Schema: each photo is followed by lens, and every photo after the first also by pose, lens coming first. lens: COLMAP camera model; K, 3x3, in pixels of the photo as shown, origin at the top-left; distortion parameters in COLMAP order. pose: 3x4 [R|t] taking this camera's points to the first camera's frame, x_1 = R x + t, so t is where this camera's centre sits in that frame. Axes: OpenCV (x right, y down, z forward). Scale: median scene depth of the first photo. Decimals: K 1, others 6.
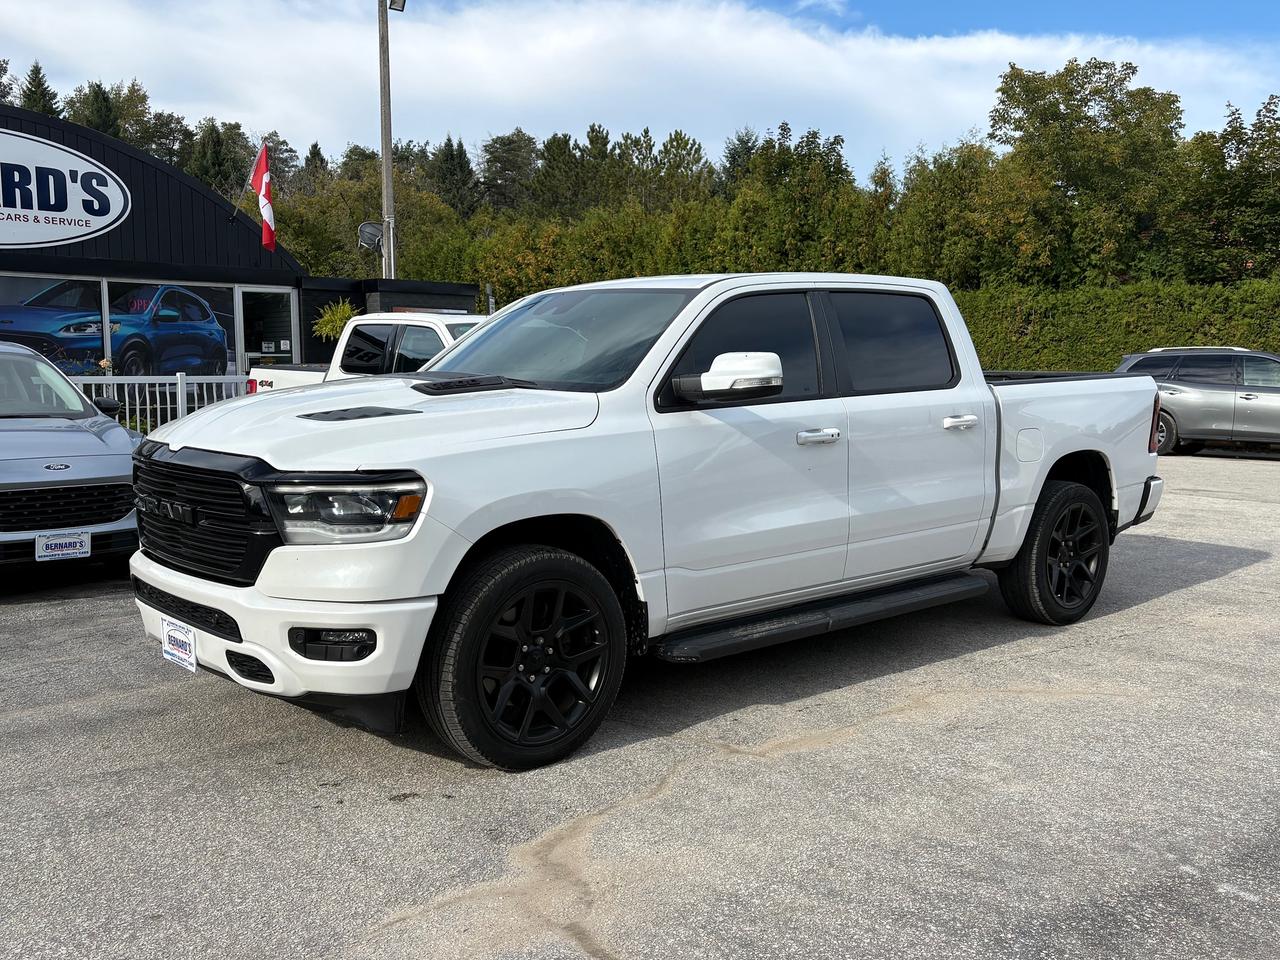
lens RADIAL K [[1192.5, 0, 646.6], [0, 1192.5, 477.2], [0, 0, 1]] dist [0.025663, 0.000000]
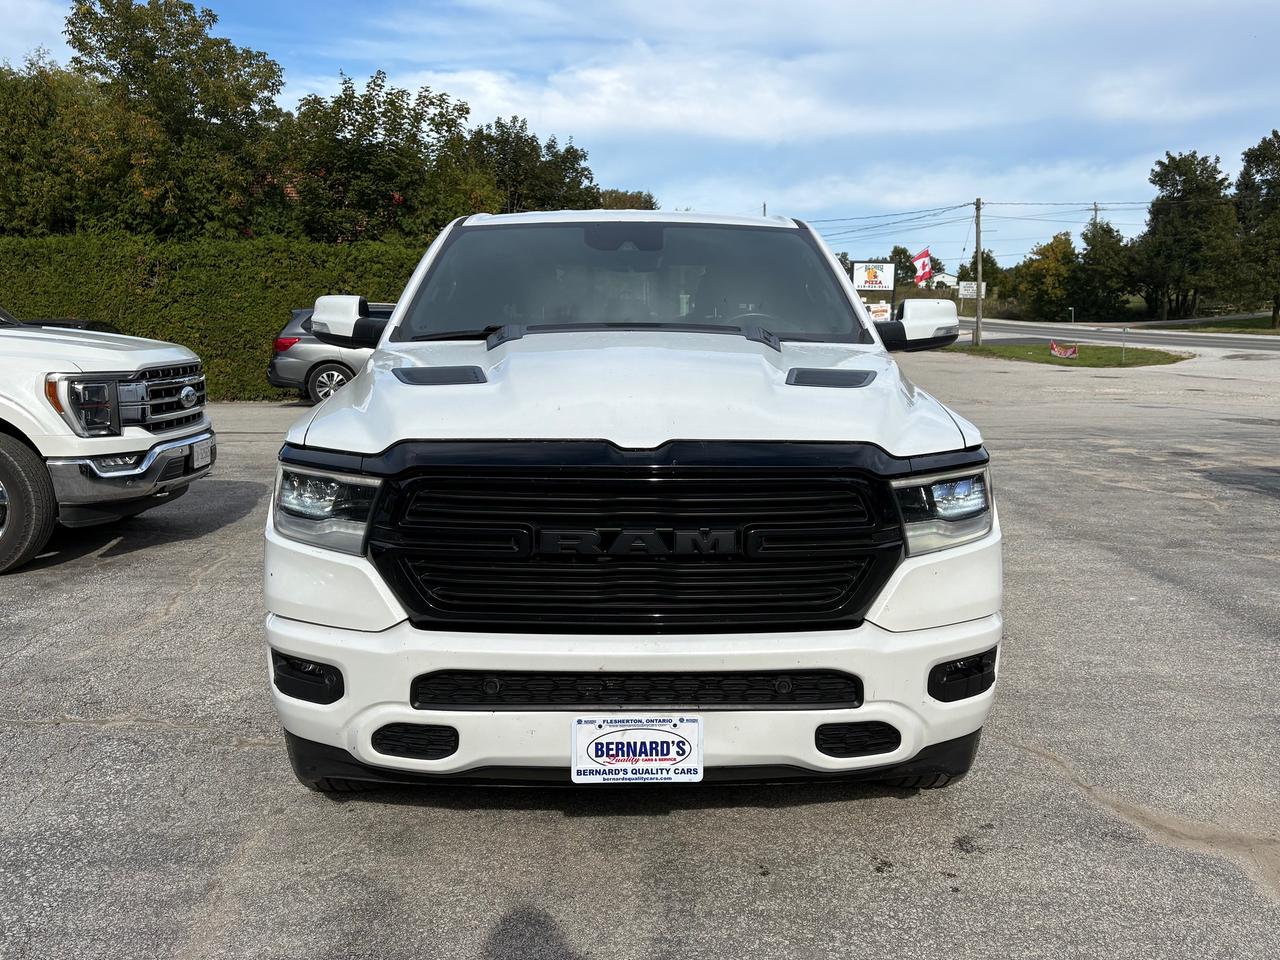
lens RADIAL K [[1192.5, 0, 639.4], [0, 1192.5, 476.1], [0, 0, 1]] dist [0.025663, 0.000000]
pose [[0.638735, -0.100789, 0.762797, -0.185507], [0.074300, 0.994830, 0.069232, -0.010703], [-0.765831, 0.012455, 0.642921, 0.127246]]
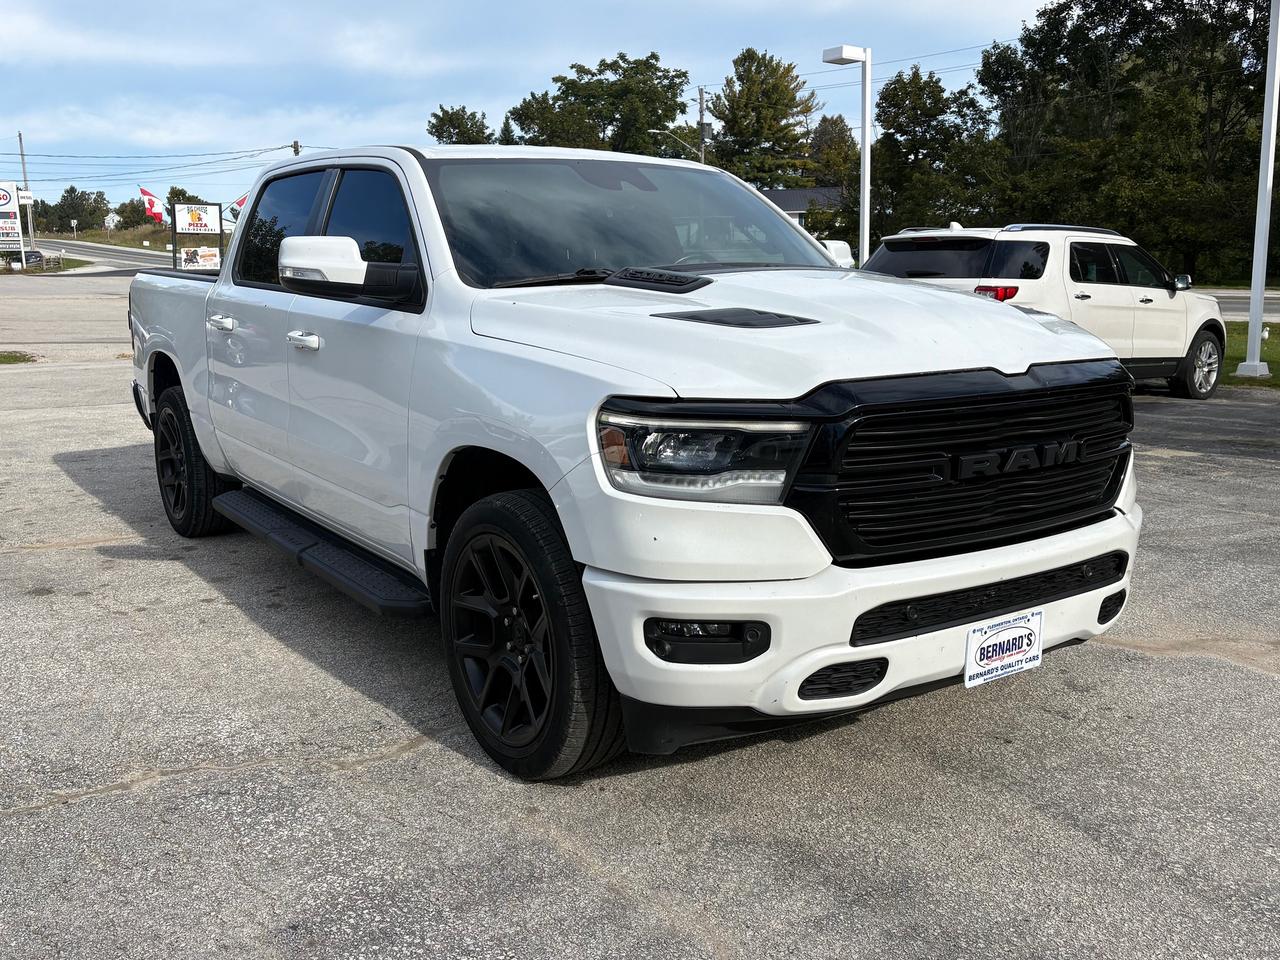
lens RADIAL K [[1192.5, 0, 632.9], [0, 1192.5, 479.3], [0, 0, 1]] dist [0.025663, 0.000000]
pose [[0.112738, -0.180694, 0.977057, -0.234486], [0.105970, 0.979904, 0.168993, -0.021725], [-0.987958, 0.084487, 0.129621, 0.241102]]
